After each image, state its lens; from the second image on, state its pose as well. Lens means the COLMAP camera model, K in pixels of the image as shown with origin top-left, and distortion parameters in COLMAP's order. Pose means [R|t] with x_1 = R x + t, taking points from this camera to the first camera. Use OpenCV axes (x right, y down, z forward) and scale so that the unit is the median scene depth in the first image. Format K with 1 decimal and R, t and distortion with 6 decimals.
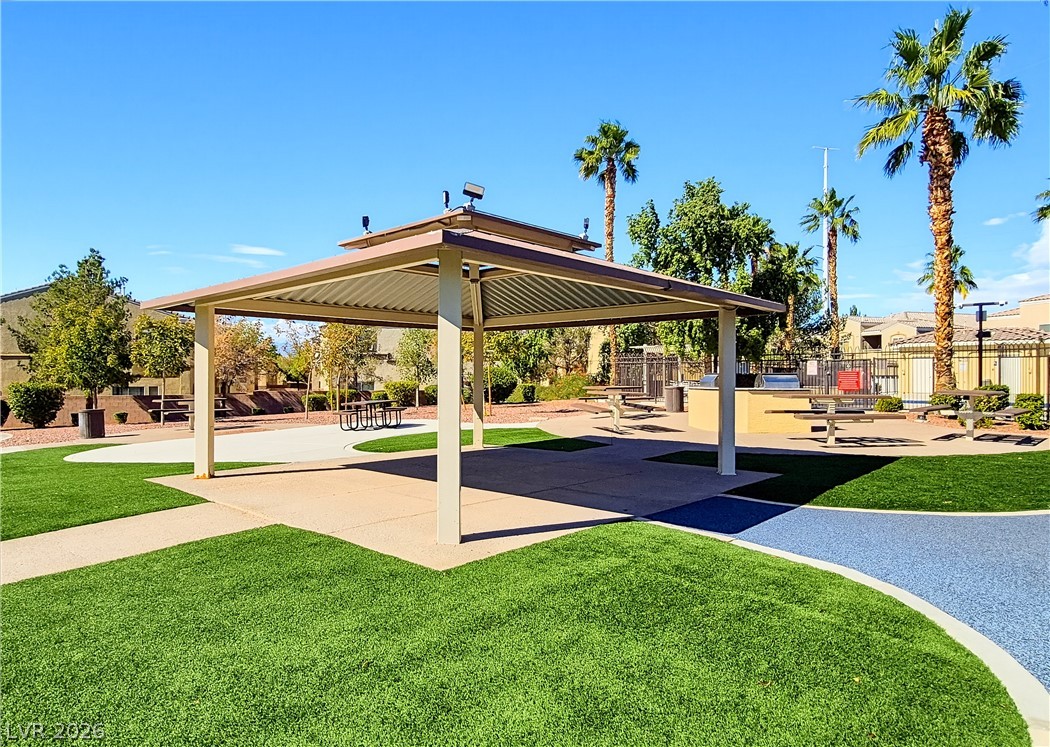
lens RADIAL K [[648.8, 0, 525.9], [0, 648.8, 376.4], [0, 0, 1]] dist [0.001207, 0.000216]
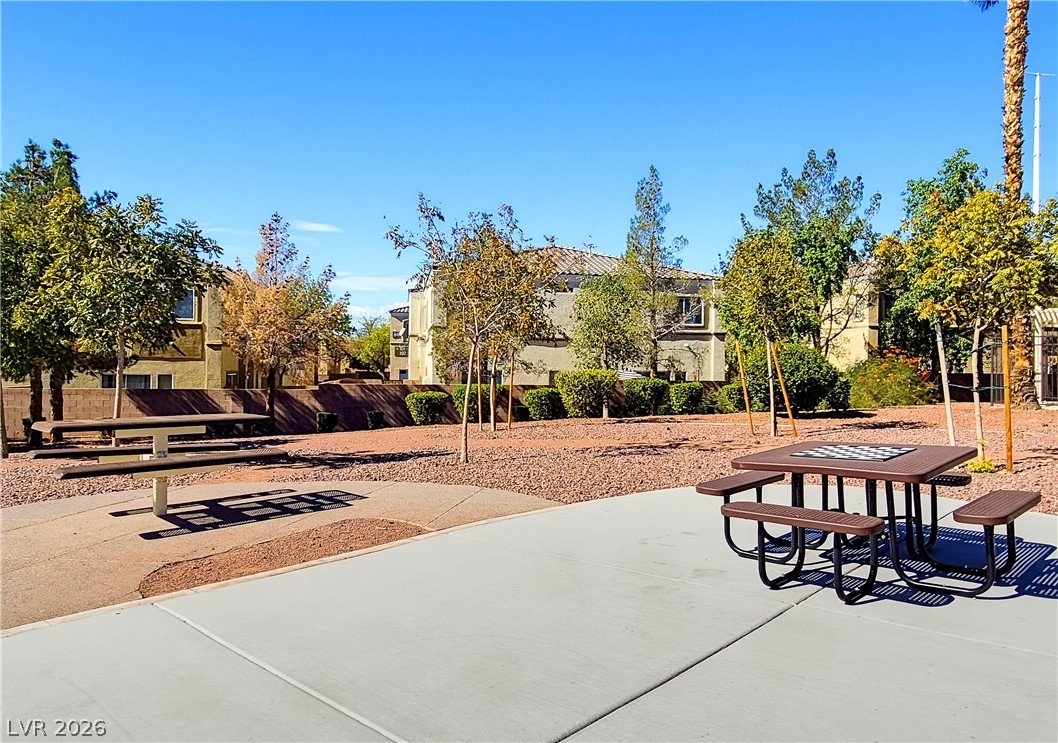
lens RADIAL K [[653.7, 0, 527.8], [0, 653.7, 367.6], [0, 0, 1]] dist [0.001207, 0.000216]
pose [[0.997538, 0.010229, -0.069380, -0.176458], [-0.010142, 0.999947, 0.001596, 0.004032], [0.069393, -0.000889, 0.997589, 0.388394]]
